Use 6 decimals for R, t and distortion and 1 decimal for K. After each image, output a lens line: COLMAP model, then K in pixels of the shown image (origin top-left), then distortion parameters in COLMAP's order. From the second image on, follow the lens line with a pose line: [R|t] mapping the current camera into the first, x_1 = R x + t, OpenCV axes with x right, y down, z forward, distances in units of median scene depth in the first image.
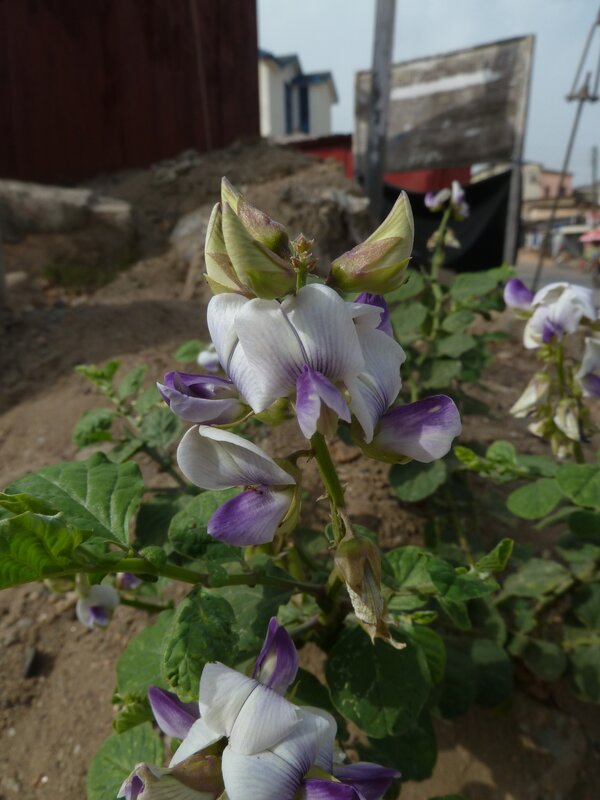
lens RADIAL K [[604.2, 0, 302.7], [0, 604.2, 402.7], [0, 0, 1]] dist [-0.036655, 0.010330]
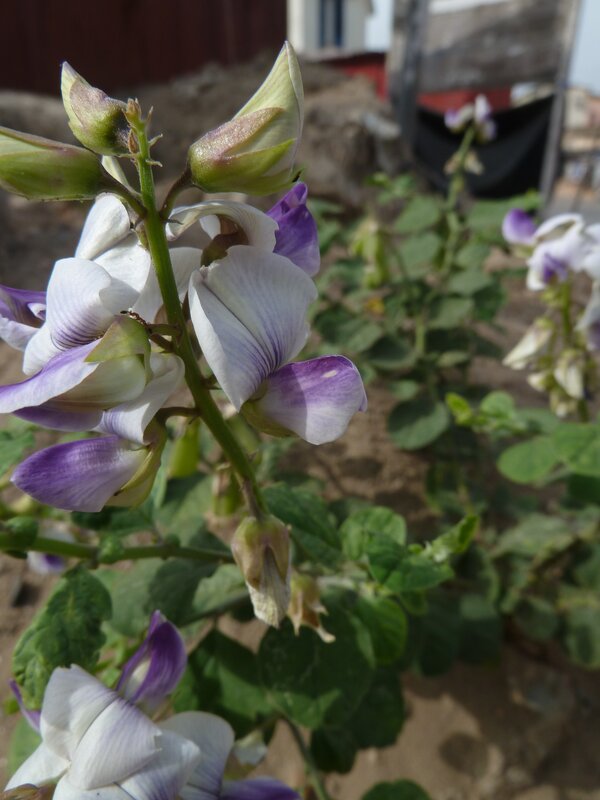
lens RADIAL K [[604.2, 0, 294.6], [0, 604.2, 403.3], [0, 0, 1]] dist [-0.036655, 0.010330]
pose [[0.998133, 0.036805, -0.048738, 0.035250], [-0.031090, 0.993082, 0.113232, -0.005524], [0.052568, -0.111505, 0.992373, 0.045566]]
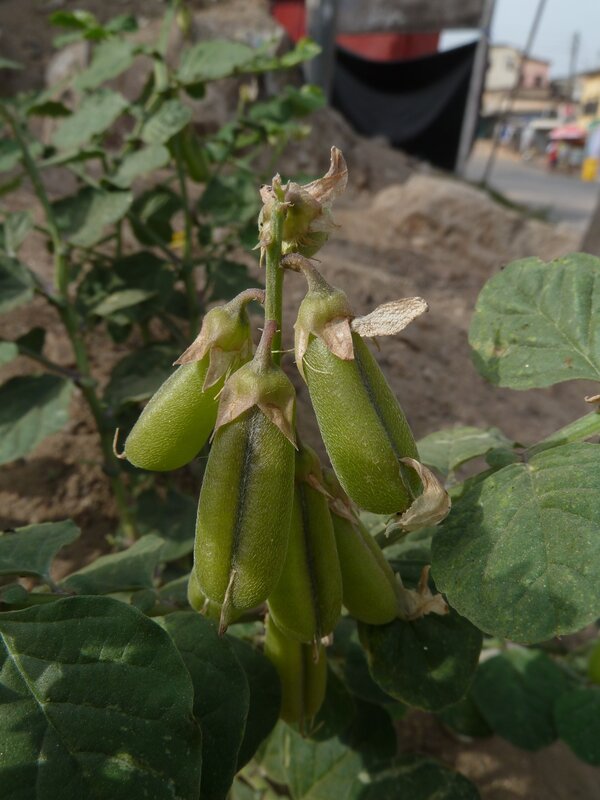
lens RADIAL K [[604.2, 0, 305.6], [0, 604.2, 406.1], [0, 0, 1]] dist [-0.036655, 0.010330]
pose [[0.995837, 0.034896, 0.084211, 0.312459], [-0.049826, 0.981982, 0.182286, 0.006292], [-0.076333, -0.185723, 0.979633, 0.380587]]
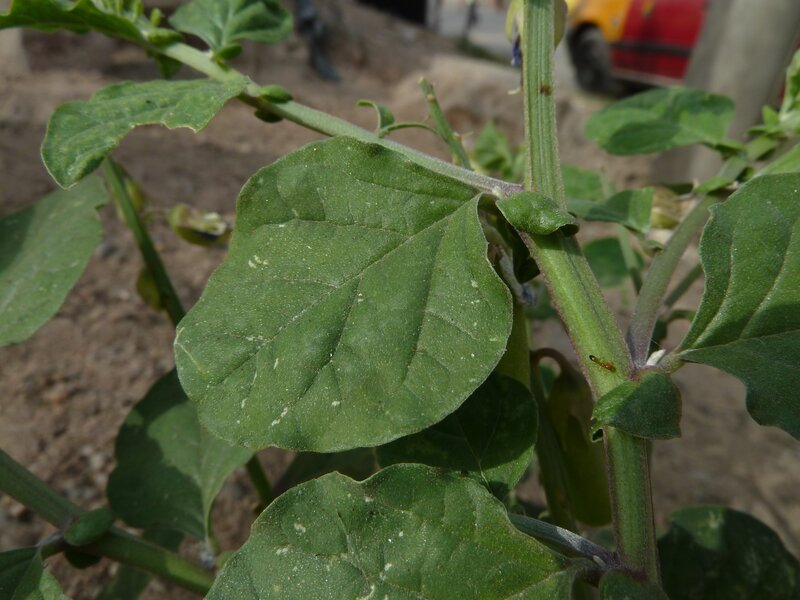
lens RADIAL K [[604.2, 0, 398.1], [0, 604.2, 294.6], [0, 0, 1]] dist [-0.036655, 0.010330]
pose [[0.959513, -0.112633, 0.258165, 0.146699], [0.049910, 0.970051, 0.237719, -0.216601], [-0.277208, -0.215209, 0.936398, 0.864973]]
